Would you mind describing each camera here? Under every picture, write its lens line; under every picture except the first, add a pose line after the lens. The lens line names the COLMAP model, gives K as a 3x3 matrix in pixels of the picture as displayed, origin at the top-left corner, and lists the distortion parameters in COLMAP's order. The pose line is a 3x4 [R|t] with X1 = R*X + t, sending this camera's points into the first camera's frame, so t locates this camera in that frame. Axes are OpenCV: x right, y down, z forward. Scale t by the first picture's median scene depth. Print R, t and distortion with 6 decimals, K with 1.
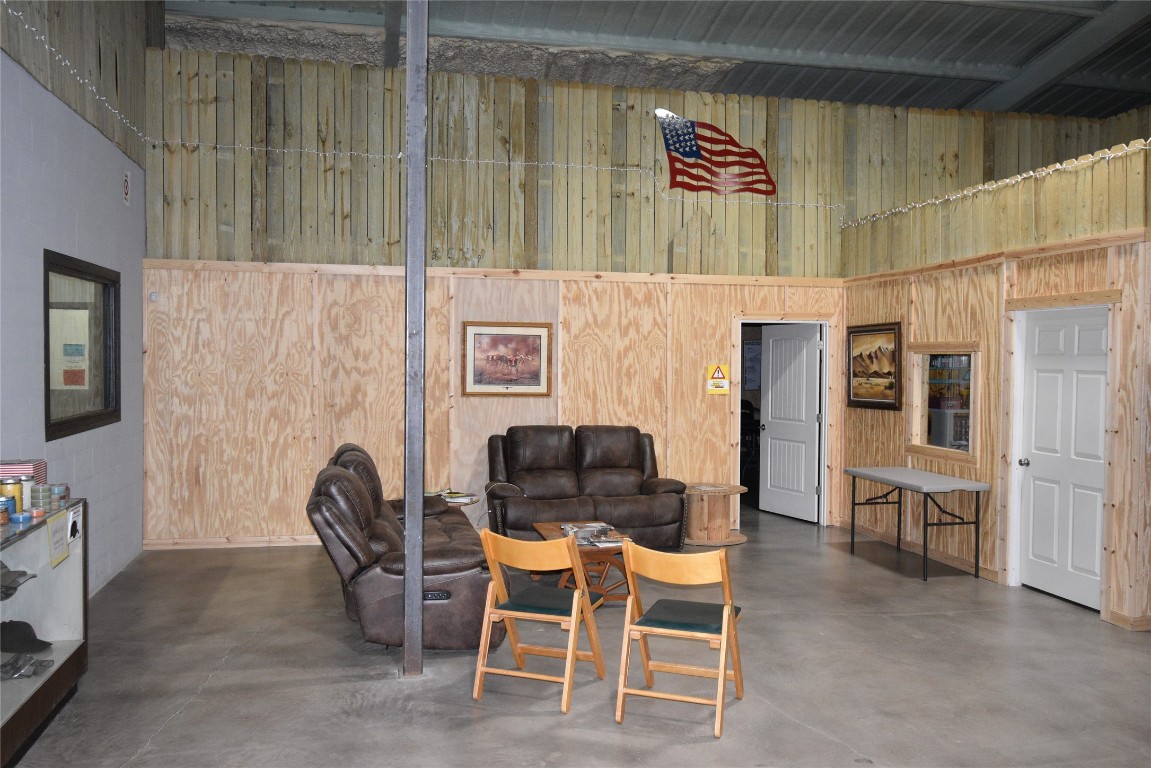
lens RADIAL K [[941.7, 0, 575.5], [0, 941.7, 384.0], [0, 0, 1]] dist [-0.000486, -0.015681]
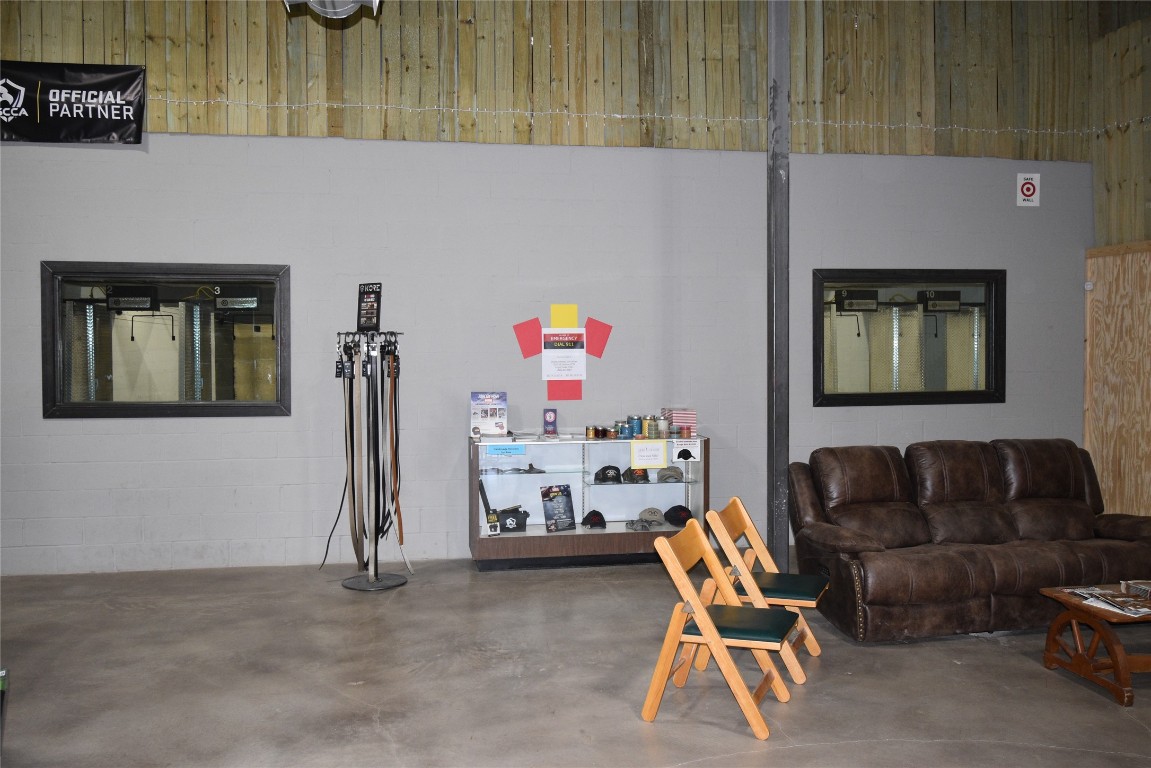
lens RADIAL K [[941.7, 0, 575.5], [0, 941.7, 384.0], [0, 0, 1]] dist [-0.000486, -0.015681]
pose [[-0.062144, 0.034028, -0.997487, 0.594240], [-0.021048, 0.999152, 0.035396, -0.010741], [0.997845, 0.023194, -0.061375, 0.502229]]
